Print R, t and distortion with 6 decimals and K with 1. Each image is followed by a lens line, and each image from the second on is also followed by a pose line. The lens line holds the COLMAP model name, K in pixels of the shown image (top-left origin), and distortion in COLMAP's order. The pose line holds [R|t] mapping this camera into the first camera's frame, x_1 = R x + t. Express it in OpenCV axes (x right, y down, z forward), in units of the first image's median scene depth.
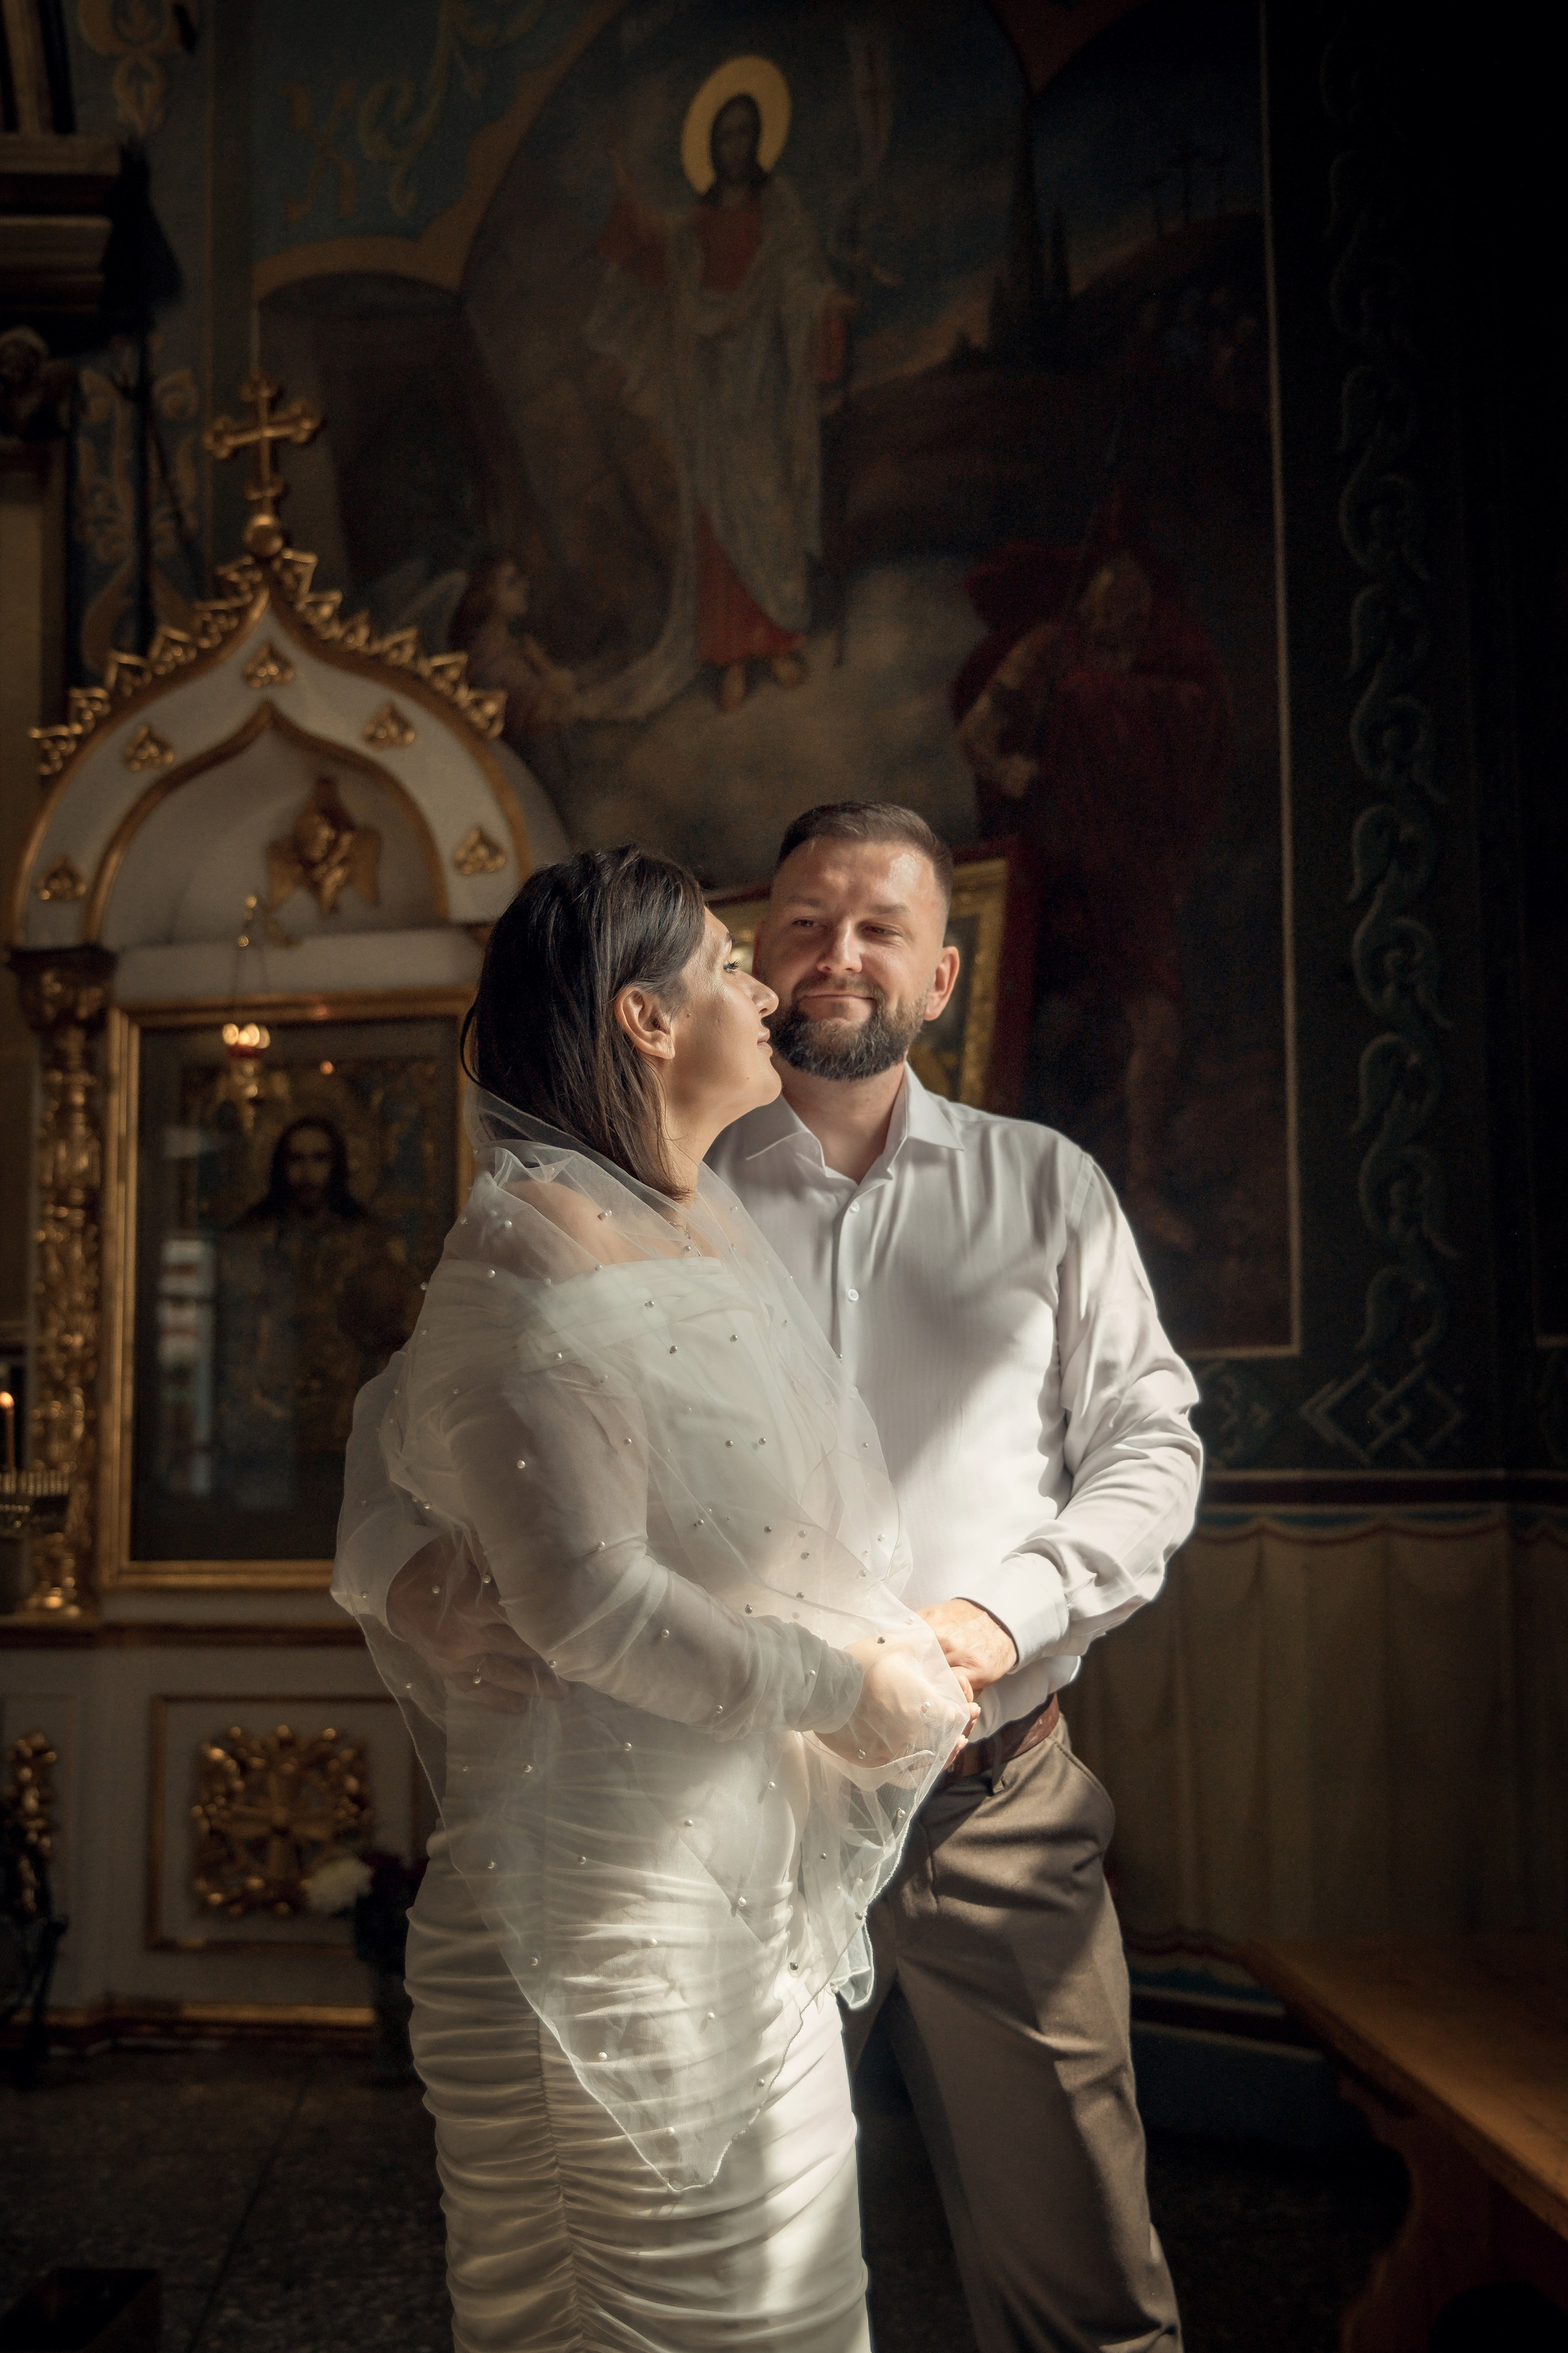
lens RADIAL K [[2670.3, 0, 780.6], [0, 2670.3, 1180.7], [0, 0, 1]] dist [0.042145, 0.000000]
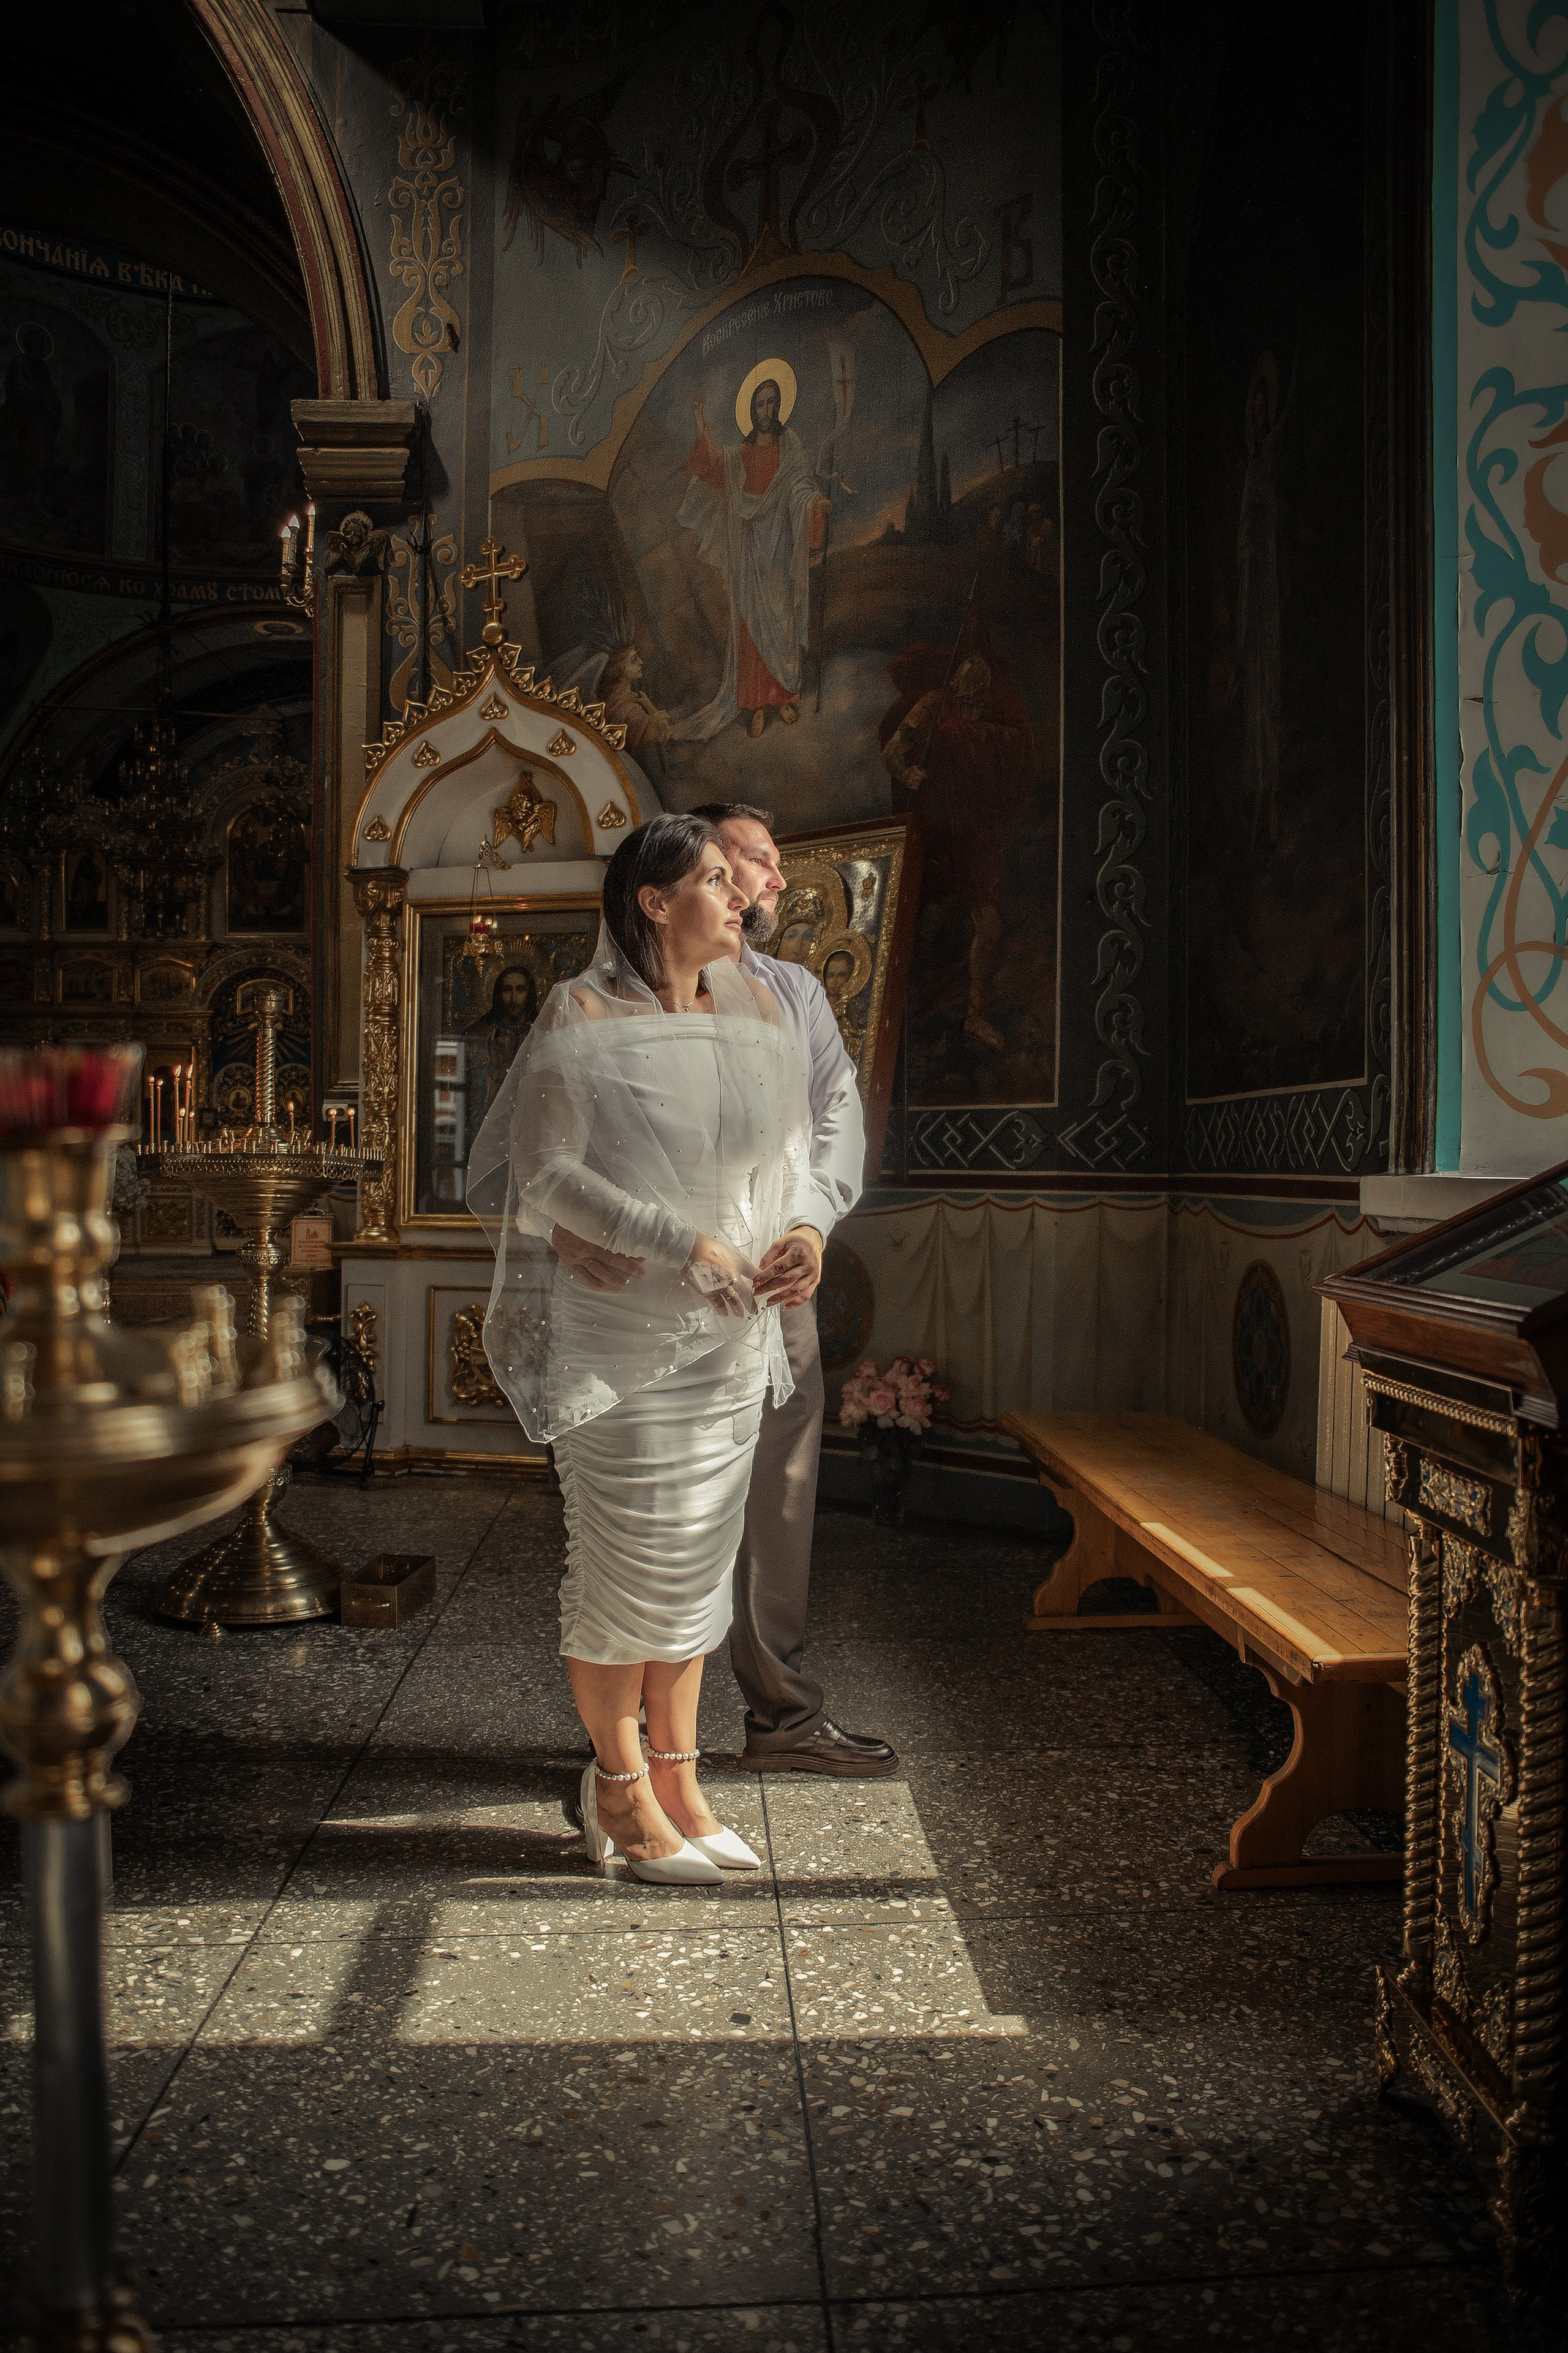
lens RADIAL K [[1679.3, 0, 781.3], [0, 1679.3, 1185.8], [0, 0, 1]] dist [-0.058463, 0.013796]
pose [[0.999504, 0.022028, -0.022511, 0.029079], [-0.019735, 0.995044, 0.097462, 0.009556], [0.024547, -0.096970, 0.994985, -0.117104]]
